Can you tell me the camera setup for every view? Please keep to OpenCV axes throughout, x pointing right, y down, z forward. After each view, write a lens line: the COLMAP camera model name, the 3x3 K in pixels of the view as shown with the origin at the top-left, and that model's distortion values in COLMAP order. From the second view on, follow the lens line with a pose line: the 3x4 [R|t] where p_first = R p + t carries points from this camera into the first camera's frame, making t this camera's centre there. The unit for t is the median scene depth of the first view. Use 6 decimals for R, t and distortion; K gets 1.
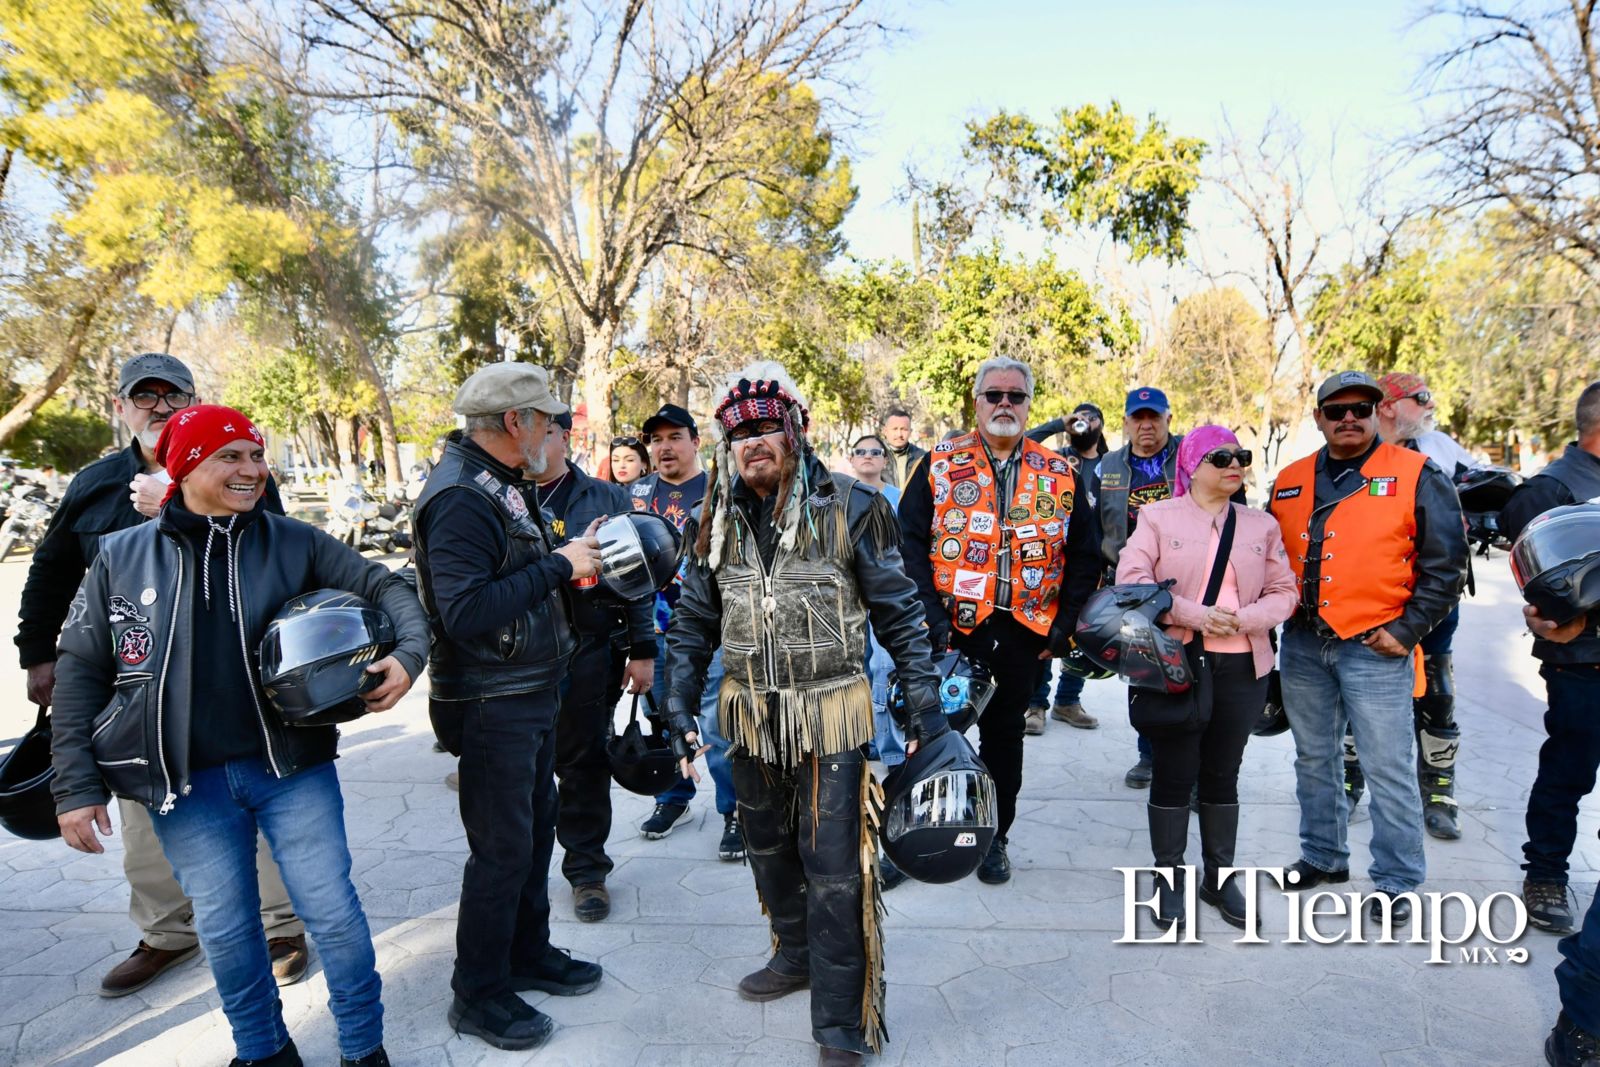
lens RADIAL K [[935.0, 0, 806.8], [0, 935.0, 535.3], [0, 0, 1]] dist [0.001436, 0.000914]
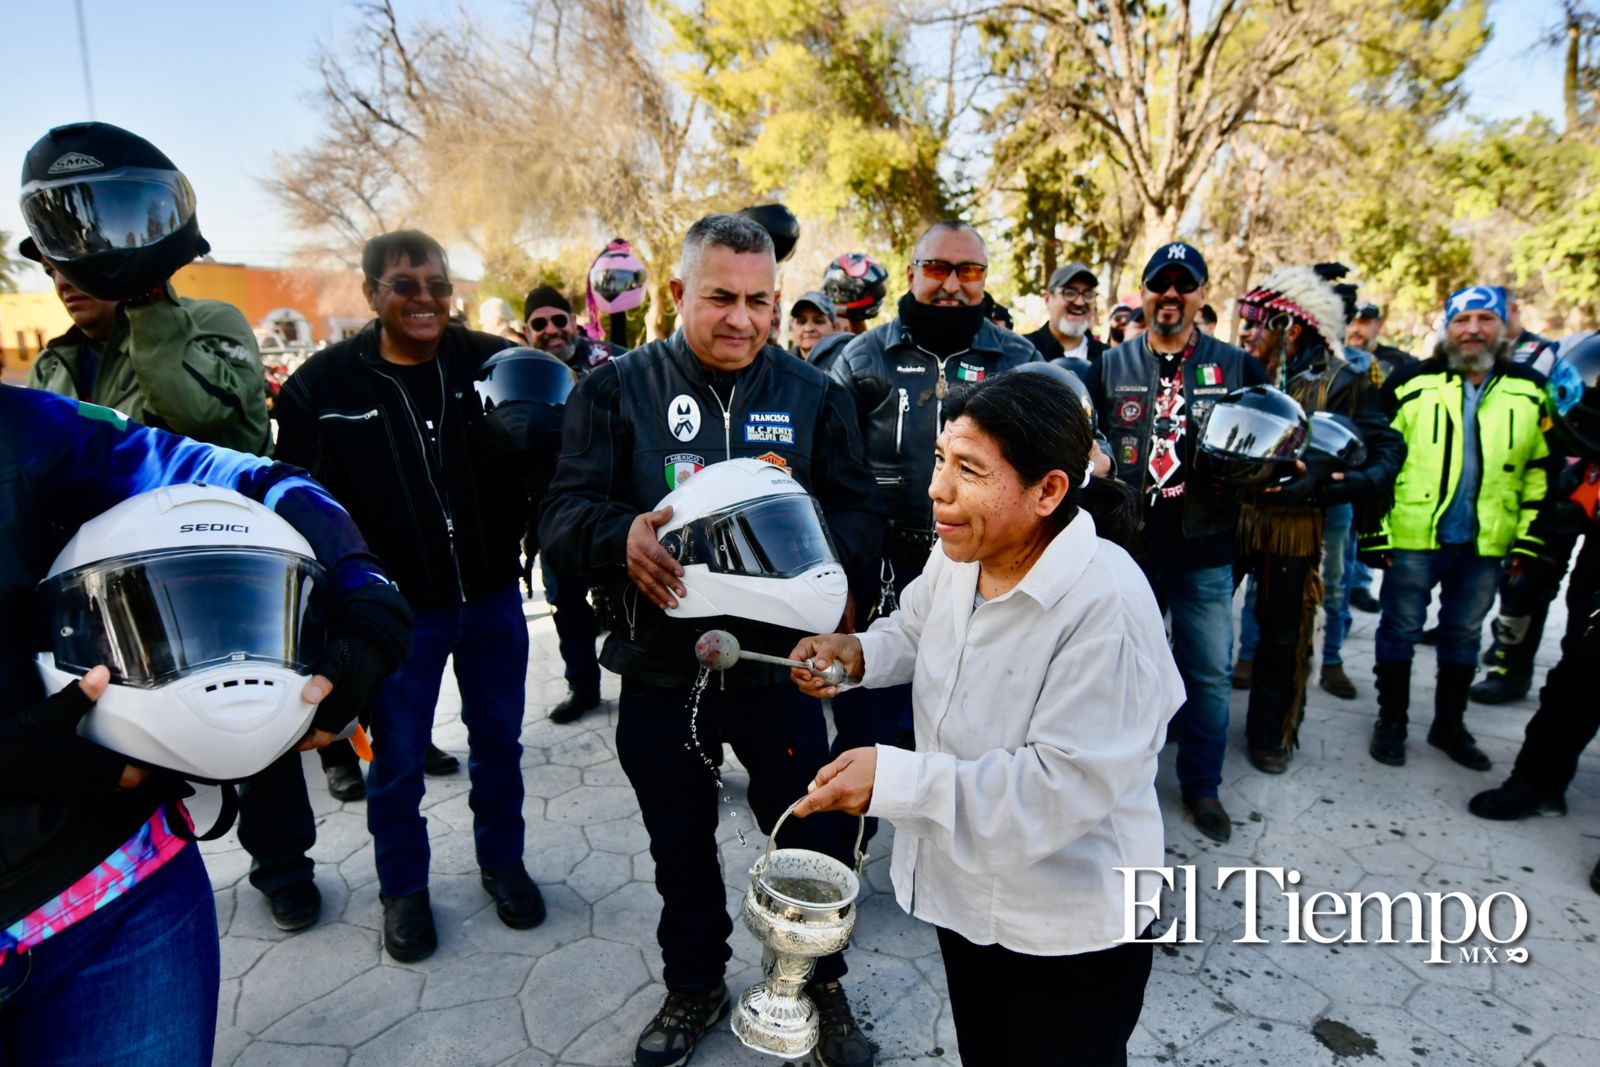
lens RADIAL K [[975.4, 0, 811.4], [0, 975.4, 535.3], [0, 0, 1]] dist [-0.002083, -0.000565]
pose [[0.869592, 0.102403, -0.483036, -0.010293], [-0.051688, 0.991762, 0.117201, 0.014107], [0.491059, -0.076950, 0.867721, -0.126536]]
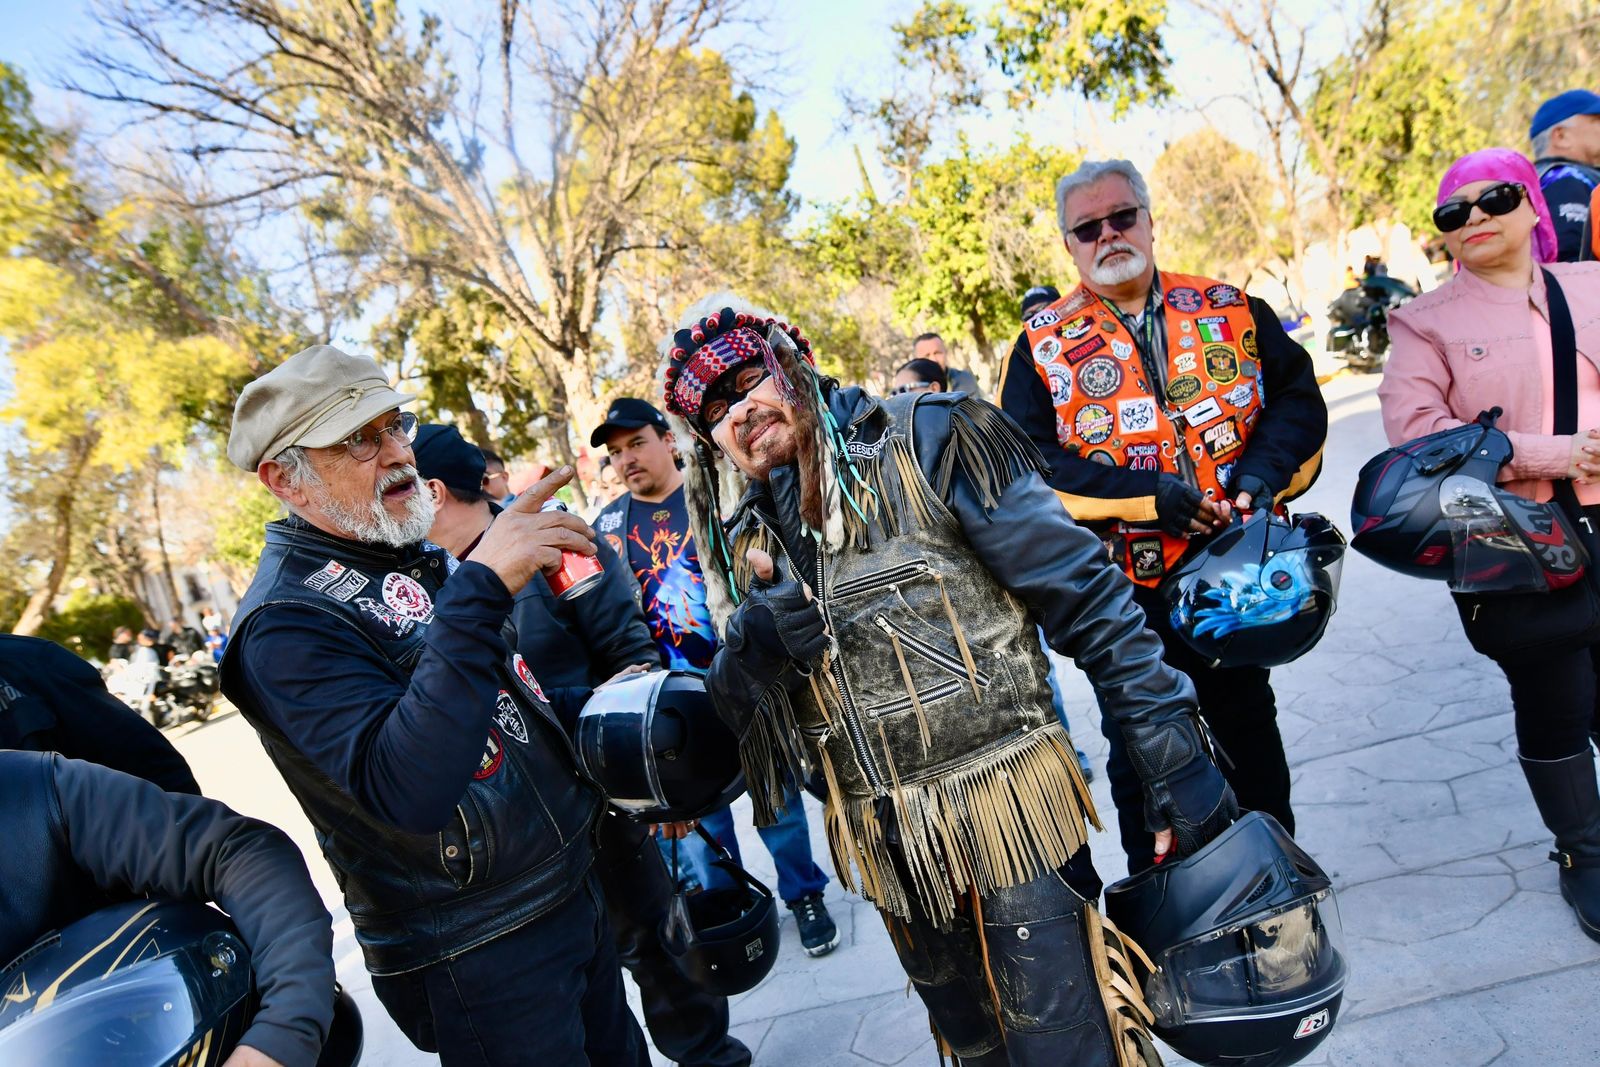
lens RADIAL K [[918.8, 0, 800.0], [0, 918.8, 533.5], [0, 0, 1]] dist [-0.000015, -0.000892]
pose [[0.958345, -0.280956, -0.051361, -0.006119], [0.281856, 0.959393, 0.011058, -0.002023], [0.046169, -0.025074, 0.998619, 0.095101]]
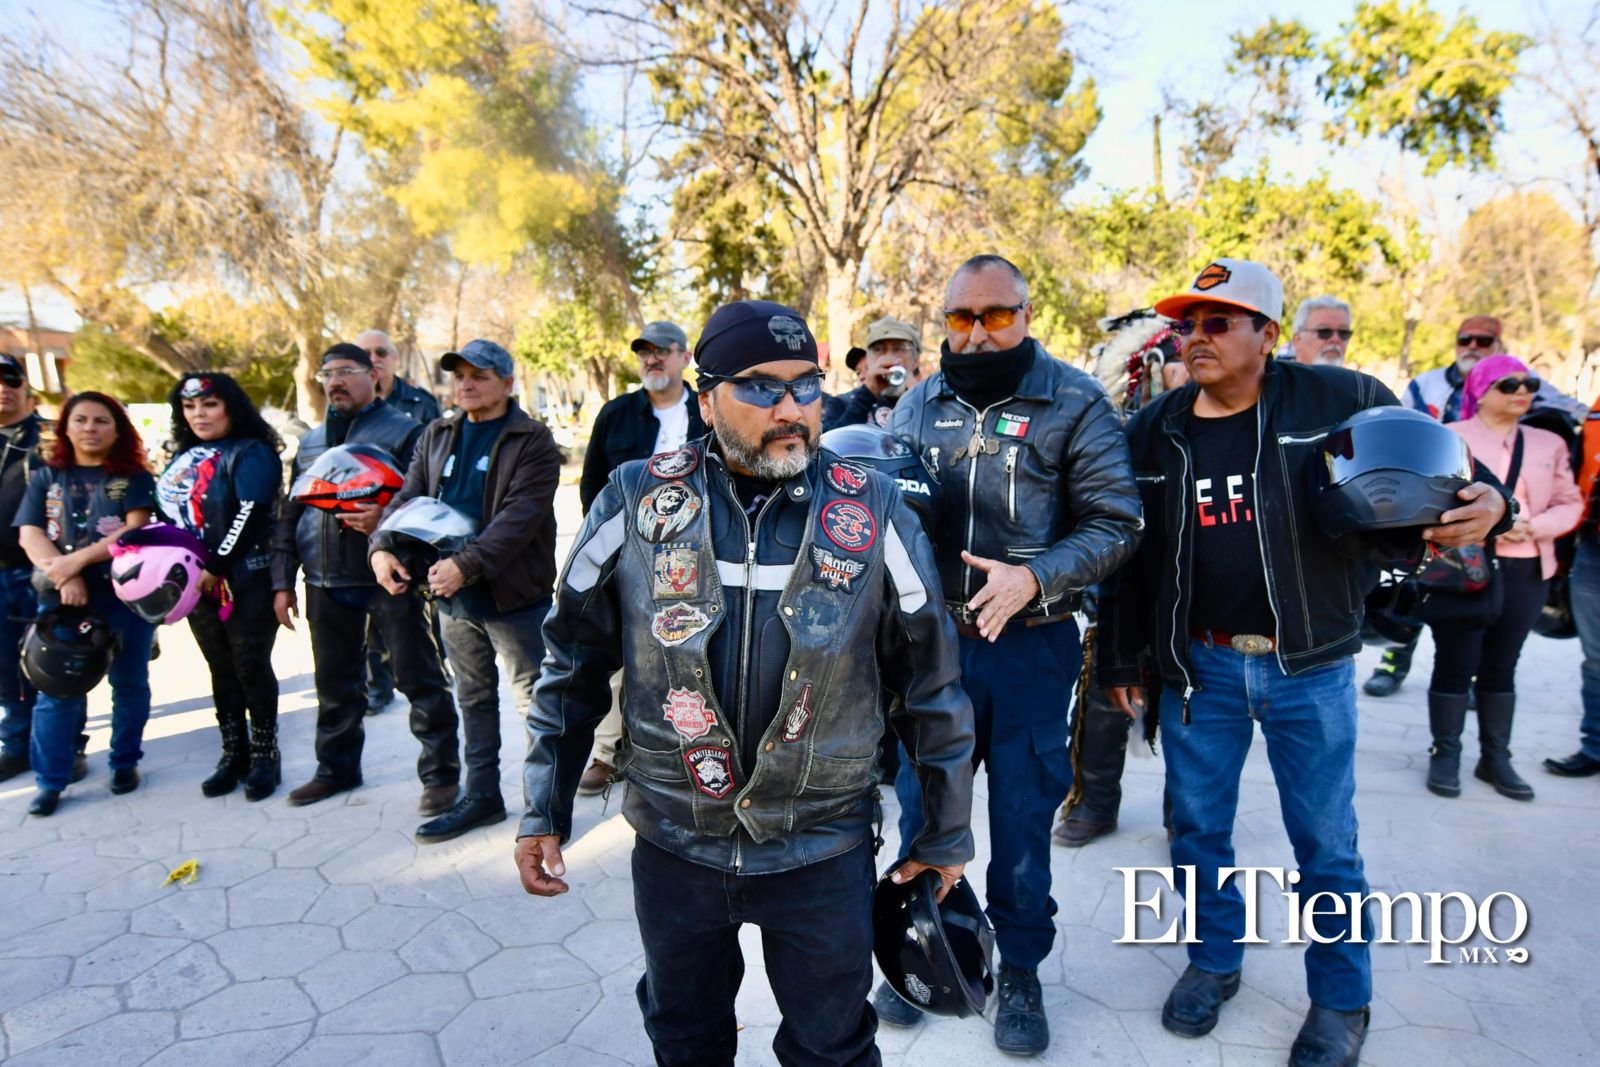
lens RADIAL K [[974.5, 0, 805.0], [0, 974.5, 533.3], [0, 0, 1]] dist [-0.001449, 0.000081]
pose [[0.977537, 0.018520, -0.209947, -0.033793], [-0.006485, 0.998303, 0.057870, 0.008032], [0.210663, -0.055209, 0.975999, -0.079049]]
